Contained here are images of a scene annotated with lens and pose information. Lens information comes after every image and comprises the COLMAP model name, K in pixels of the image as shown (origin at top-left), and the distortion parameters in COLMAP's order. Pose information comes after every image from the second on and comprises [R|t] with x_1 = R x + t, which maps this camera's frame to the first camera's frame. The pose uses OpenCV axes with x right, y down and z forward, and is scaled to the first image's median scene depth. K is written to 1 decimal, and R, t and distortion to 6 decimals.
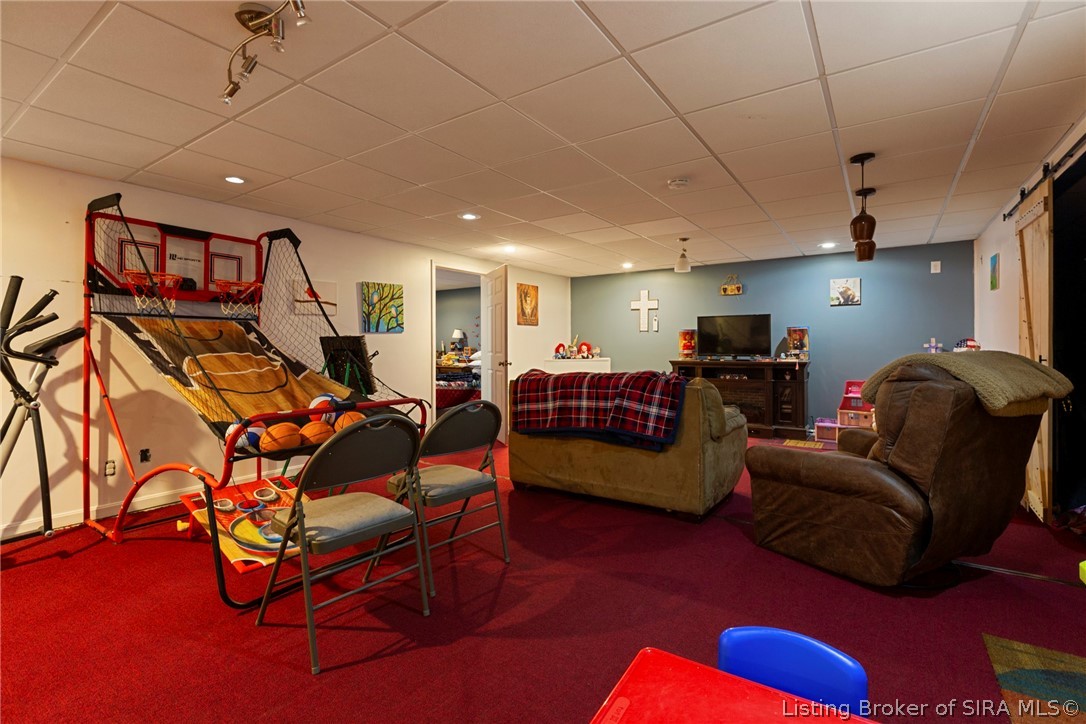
lens RADIAL K [[494.2, 0, 542.6], [0, 494.2, 343.5], [0, 0, 1]] dist [0.000534, 0.000025]
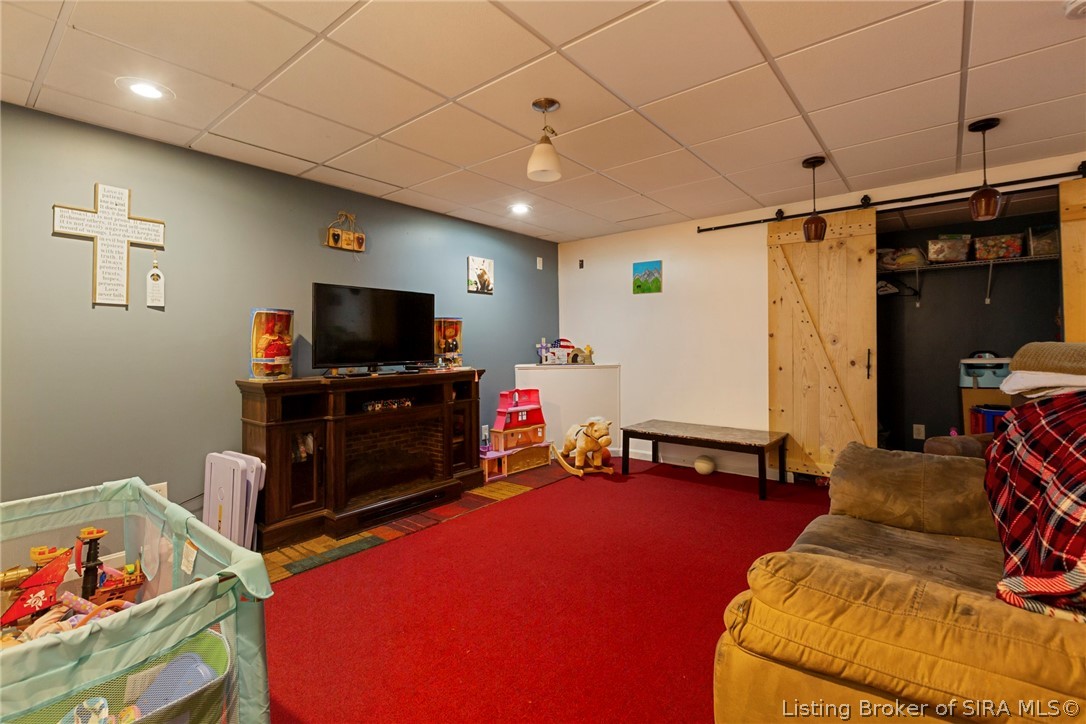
lens RADIAL K [[494.2, 0, 542.6], [0, 494.2, 343.5], [0, 0, 1]] dist [0.000534, 0.000025]
pose [[0.086110, 0.005224, 0.996272, -0.136809], [0.000808, 0.999986, -0.005313, 0.004370], [-0.996285, 0.001263, 0.086104, 0.834168]]
